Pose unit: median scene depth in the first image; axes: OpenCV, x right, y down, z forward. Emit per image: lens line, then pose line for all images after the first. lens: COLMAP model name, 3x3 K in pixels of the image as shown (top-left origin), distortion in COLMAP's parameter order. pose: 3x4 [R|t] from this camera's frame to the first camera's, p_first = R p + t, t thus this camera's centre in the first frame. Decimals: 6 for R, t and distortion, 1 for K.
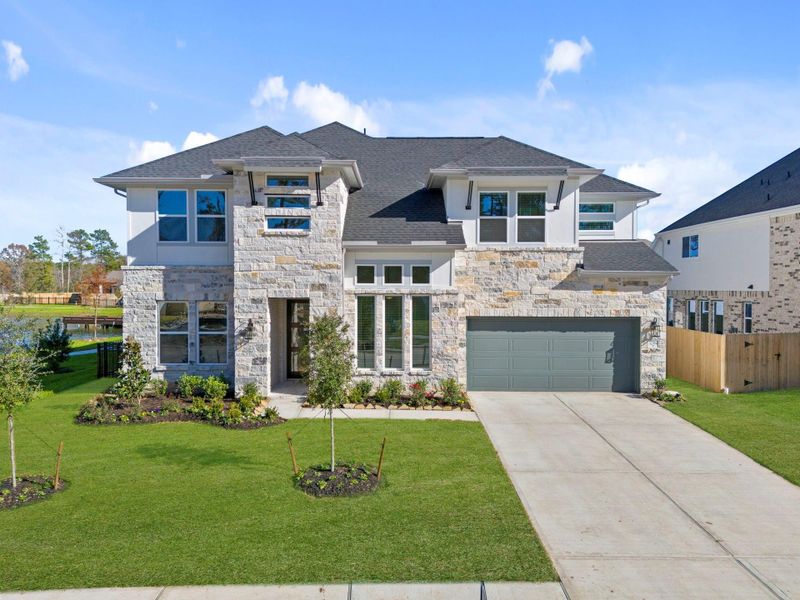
lens RADIAL K [[616.0, 0, 397.7], [0, 616.0, 302.6], [0, 0, 1]] dist [0.037067, -0.007077]
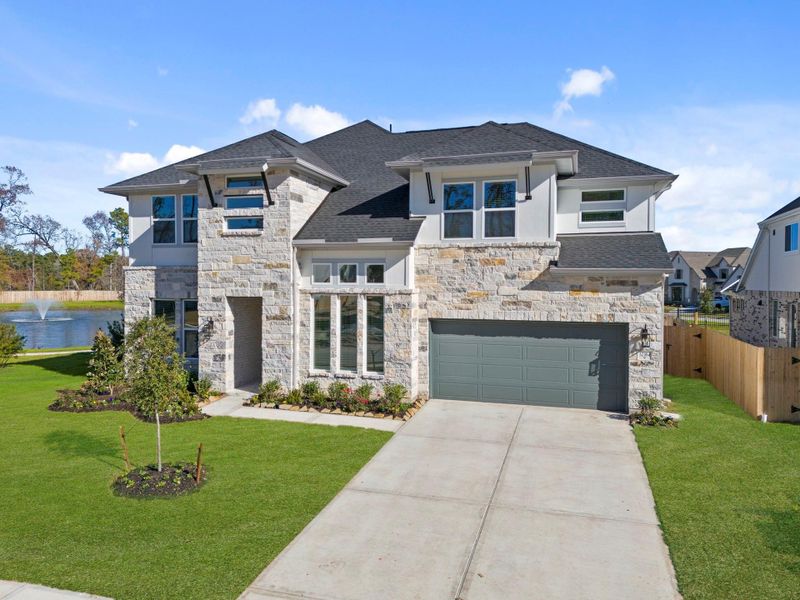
lens RADIAL K [[616.0, 0, 401.7], [0, 616.0, 293.0], [0, 0, 1]] dist [0.037067, -0.007077]
pose [[0.951733, 0.006400, -0.306860, 0.379270], [-0.010773, 0.999863, -0.012557, -0.003864], [0.306737, 0.015257, 0.951672, 0.108231]]
